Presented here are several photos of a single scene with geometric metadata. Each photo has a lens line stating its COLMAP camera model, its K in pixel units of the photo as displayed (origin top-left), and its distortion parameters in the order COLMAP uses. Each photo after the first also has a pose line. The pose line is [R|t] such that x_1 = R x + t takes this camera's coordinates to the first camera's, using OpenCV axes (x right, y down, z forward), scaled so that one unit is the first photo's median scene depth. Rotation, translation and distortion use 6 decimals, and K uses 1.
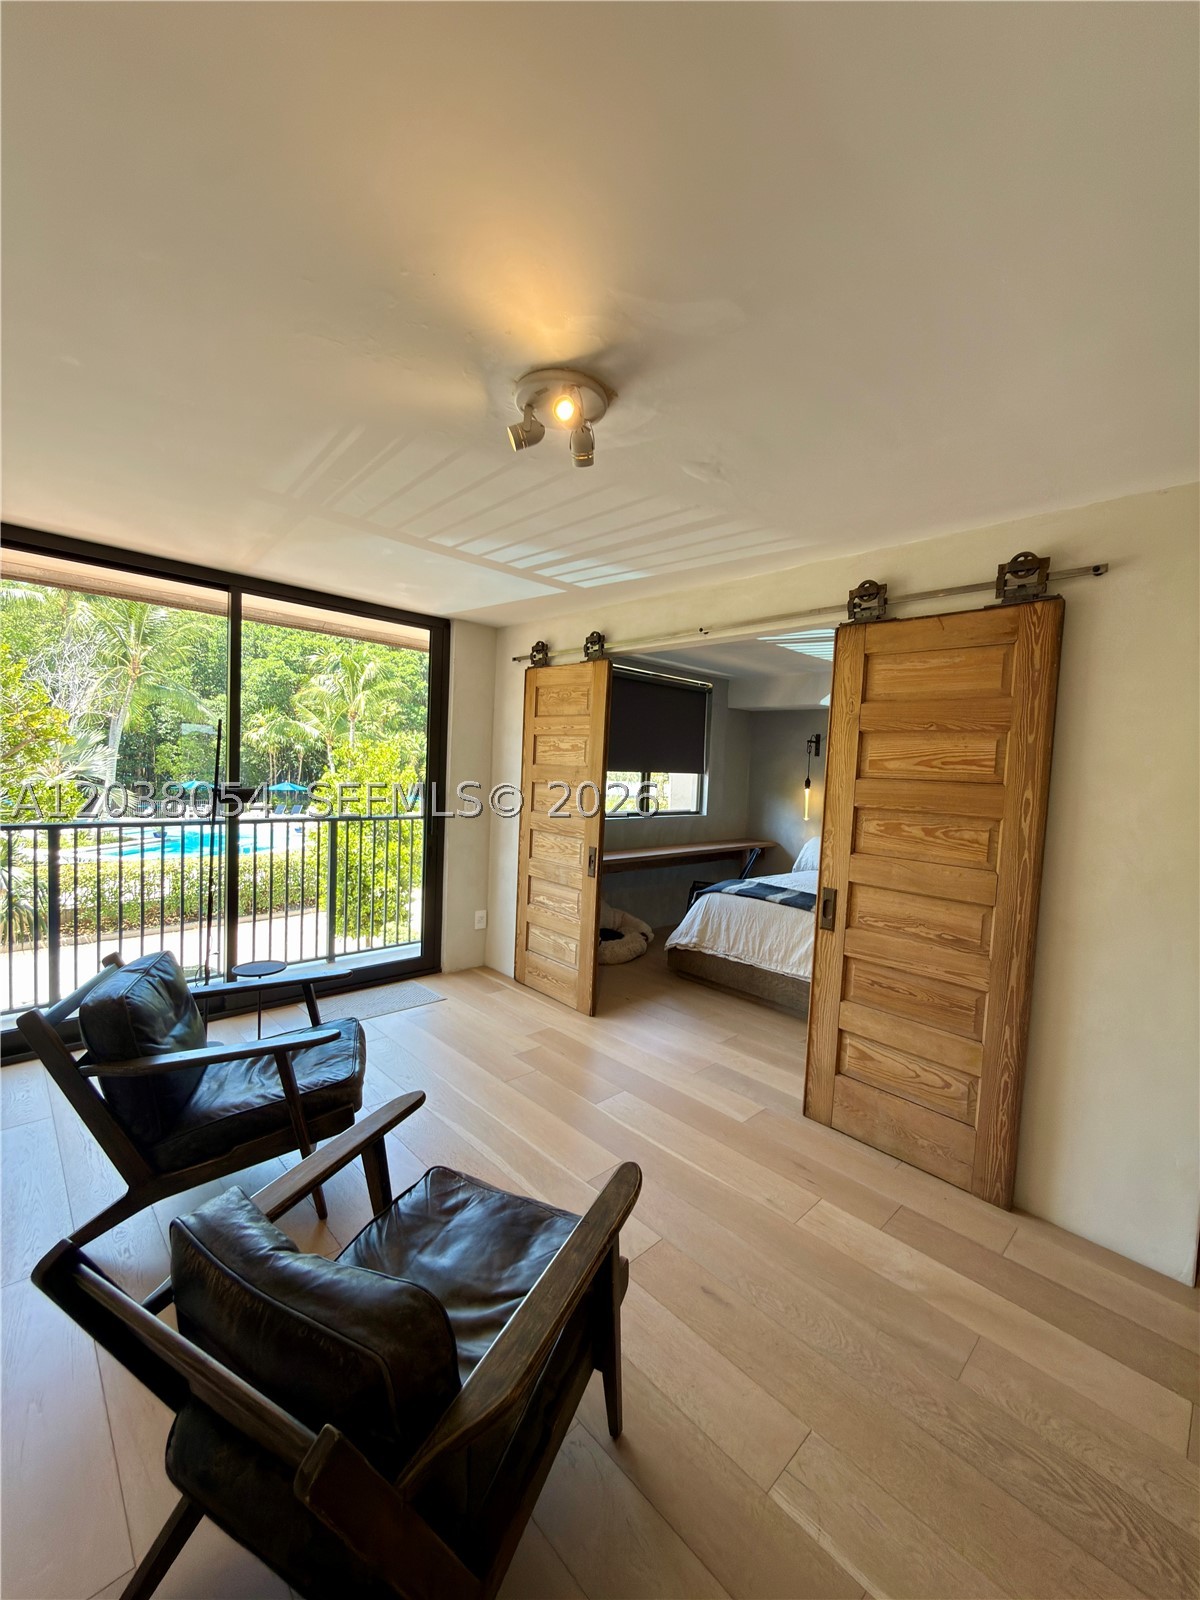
lens RADIAL K [[642.8, 0, 601.0], [0, 642.8, 801.2], [0, 0, 1]] dist [0.000574, 0.000277]
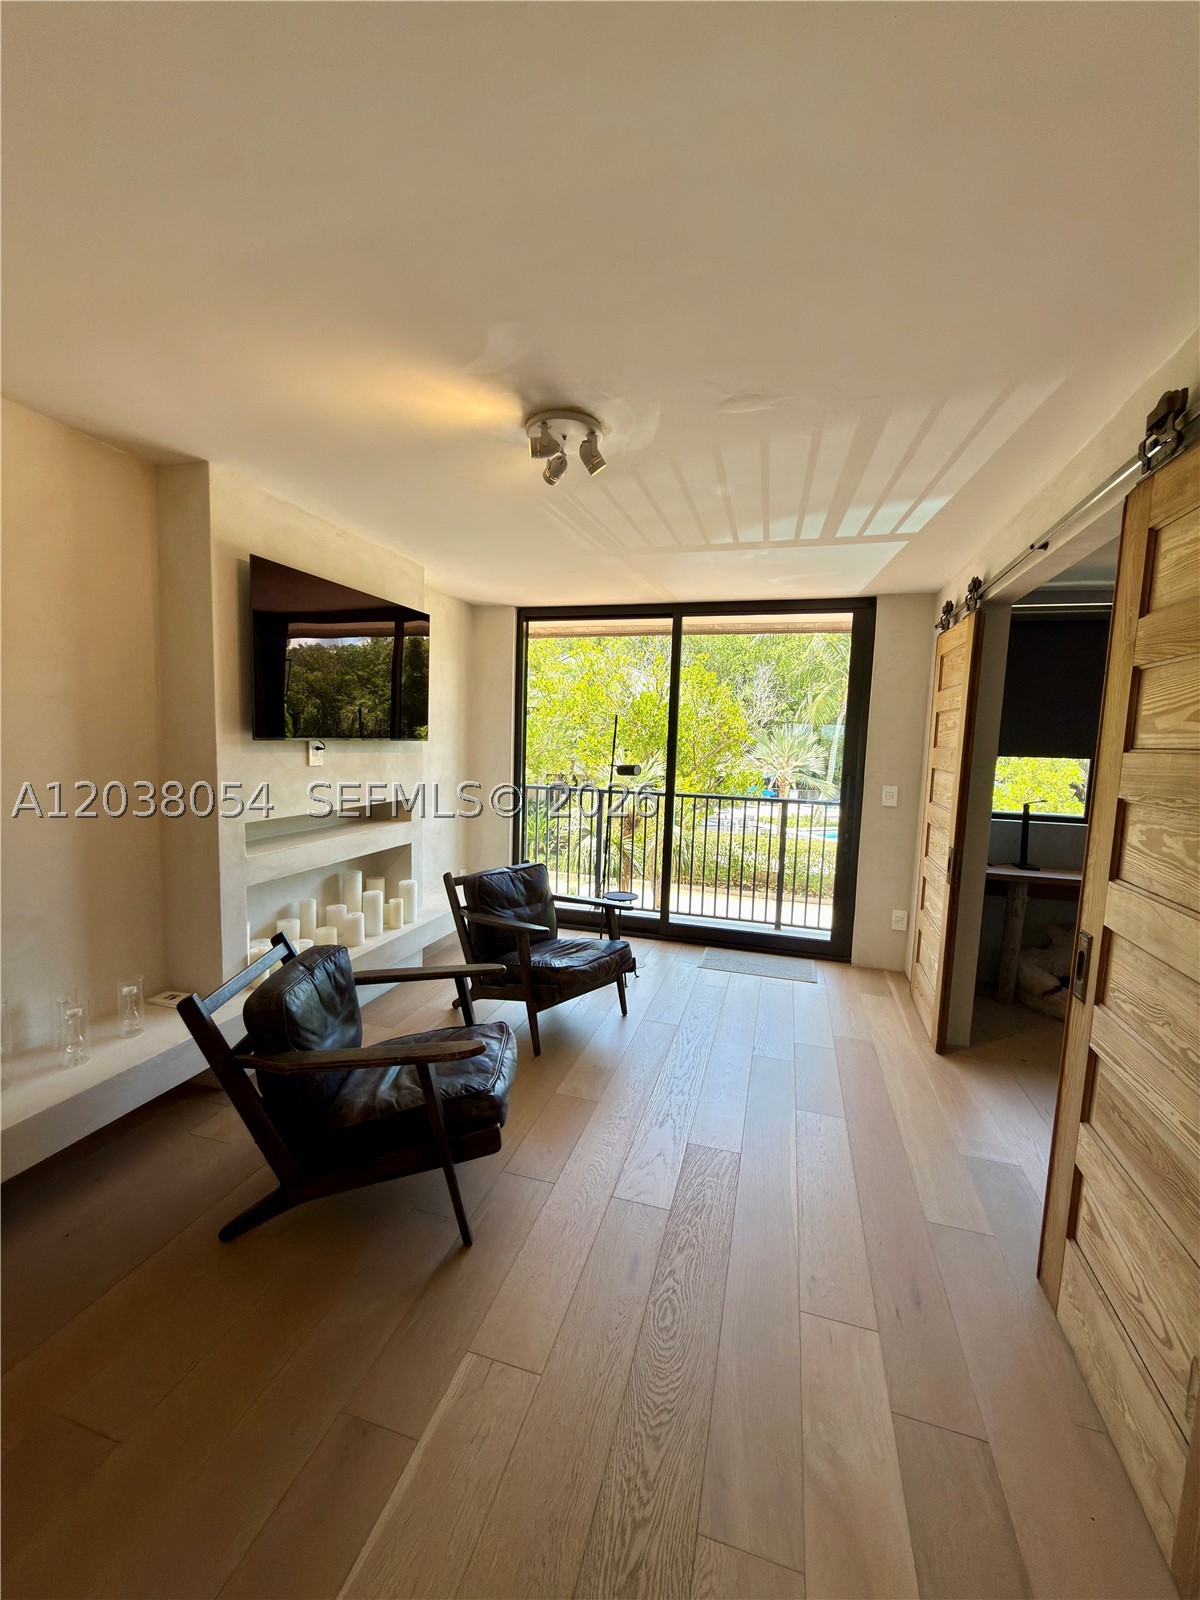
lens RADIAL K [[642.8, 0, 598.1], [0, 642.8, 802.0], [0, 0, 1]] dist [0.000574, 0.000277]
pose [[0.491457, 0.057355, -0.869011, 0.510490], [-0.055192, 0.997874, 0.034646, 0.012710], [0.869151, 0.030935, 0.493578, 0.231666]]
